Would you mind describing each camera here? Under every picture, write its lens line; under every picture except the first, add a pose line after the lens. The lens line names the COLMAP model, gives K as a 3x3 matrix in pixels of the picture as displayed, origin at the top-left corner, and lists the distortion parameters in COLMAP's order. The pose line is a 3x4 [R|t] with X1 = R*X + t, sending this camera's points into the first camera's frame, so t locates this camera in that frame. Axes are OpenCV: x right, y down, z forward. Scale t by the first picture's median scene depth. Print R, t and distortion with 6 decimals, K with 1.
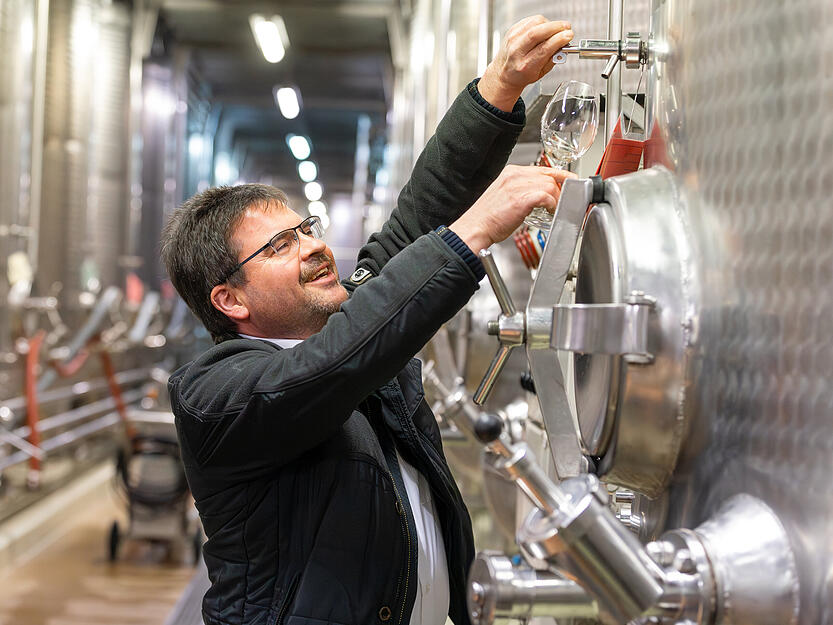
lens RADIAL K [[1807.7, 0, 417.0], [0, 1807.7, 310.6], [0, 0, 1]] dist [-0.043080, 0.000000]
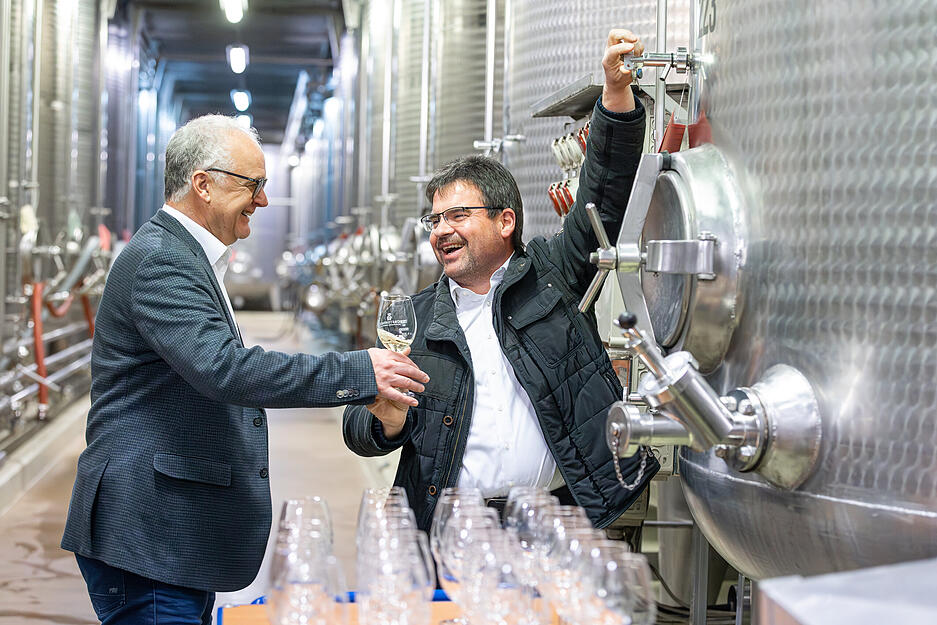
lens RADIAL K [[1886.7, 0, 467.5], [0, 1886.7, 314.5], [0, 0, 1]] dist [-0.033825, 0.000000]
pose [[0.994618, -0.013282, 0.102752, -0.232281], [0.010210, 0.999486, 0.030373, 0.008631], [-0.103103, -0.029160, 0.994243, -0.522482]]
